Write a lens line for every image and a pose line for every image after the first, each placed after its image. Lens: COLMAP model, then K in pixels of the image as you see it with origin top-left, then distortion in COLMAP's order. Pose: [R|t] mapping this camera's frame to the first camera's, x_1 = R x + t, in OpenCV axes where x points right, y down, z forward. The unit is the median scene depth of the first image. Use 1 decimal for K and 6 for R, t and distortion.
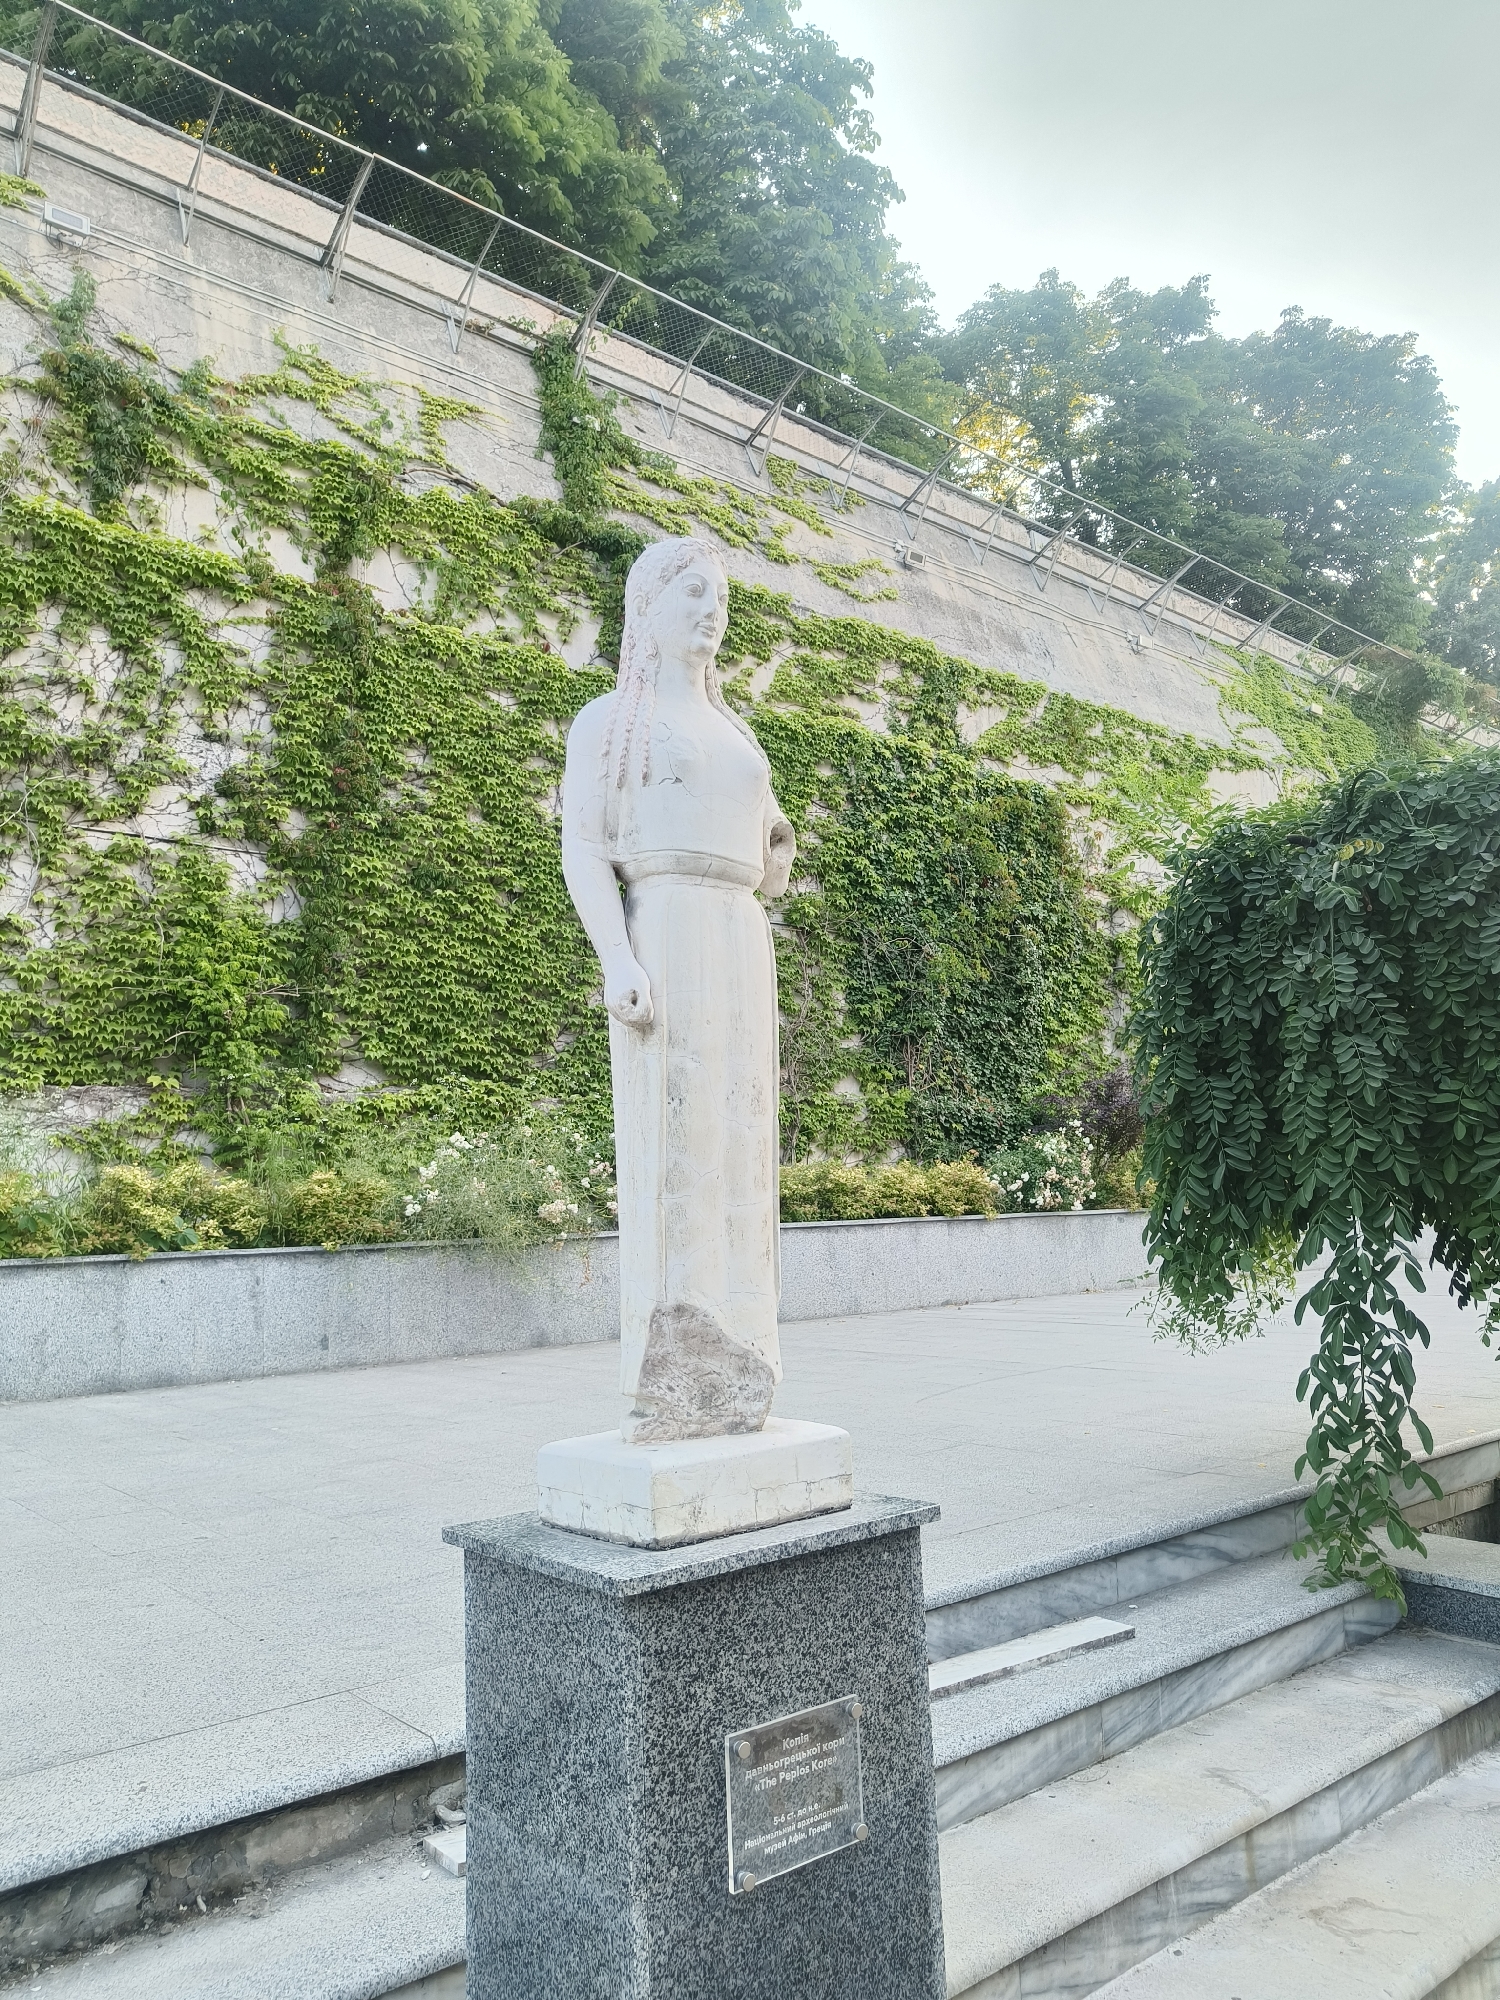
lens RADIAL K [[1332.9, 0, 747.8], [0, 1332.9, 1027.4], [0, 0, 1]] dist [-0.005721, -0.001063]
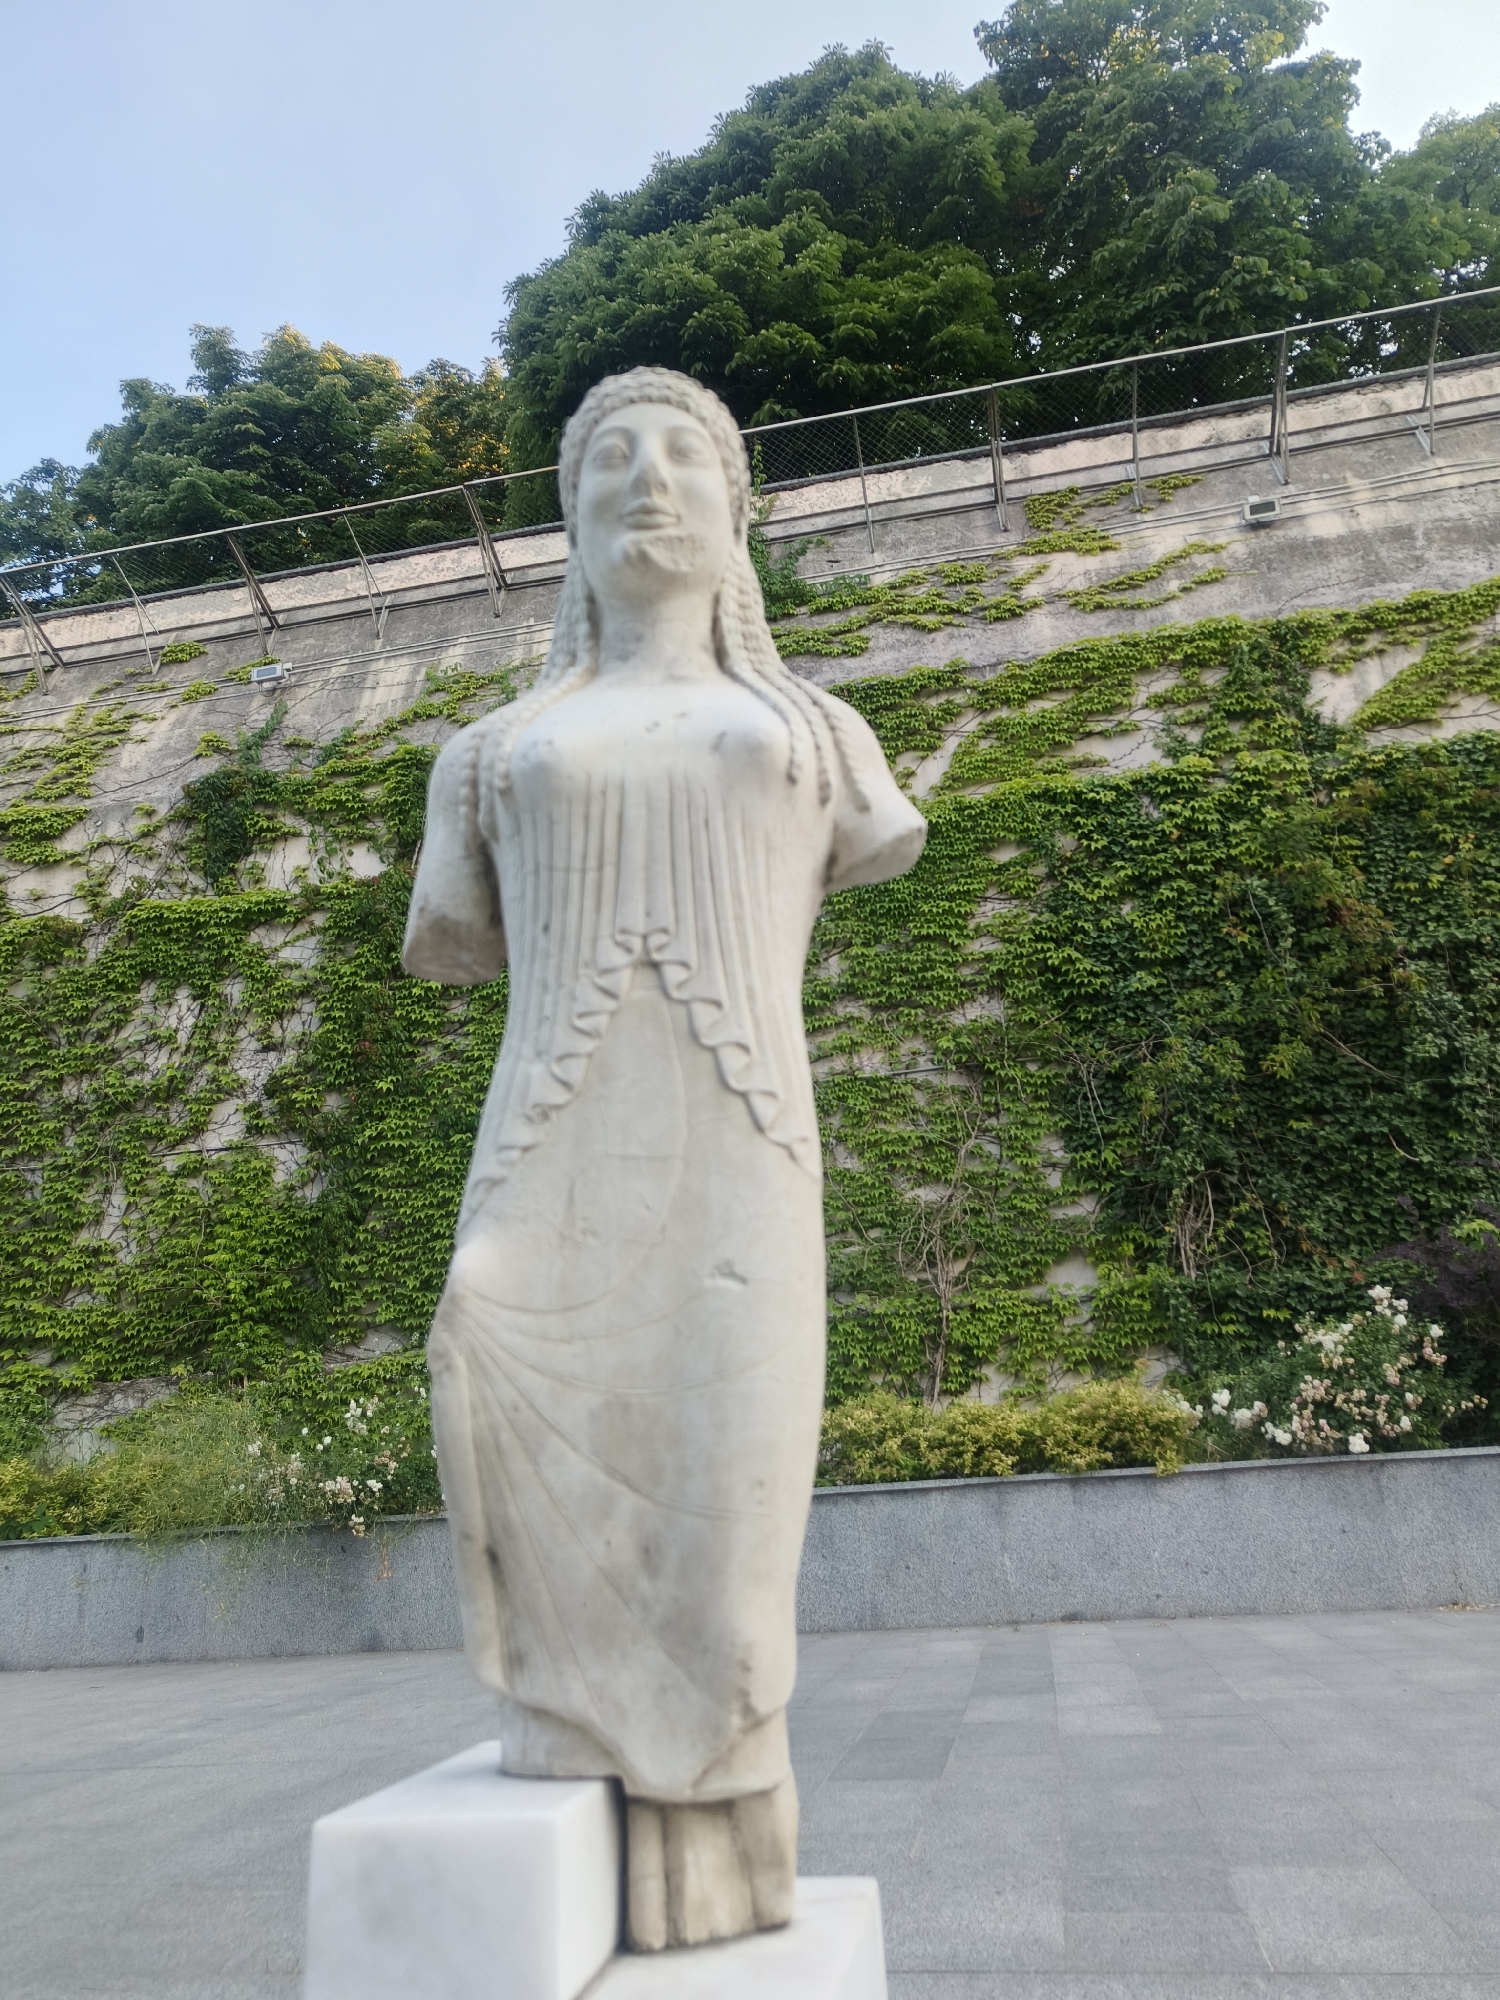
lens RADIAL K [[1385.4, 0, 753.5], [0, 1385.4, 990.6], [0, 0, 1]] dist [-0.001613, 0.015183]
pose [[0.647365, -0.268317, -0.713390, 0.704796], [0.136130, 0.961639, -0.238157, 0.069912], [0.749925, 0.057061, 0.659057, 0.527750]]
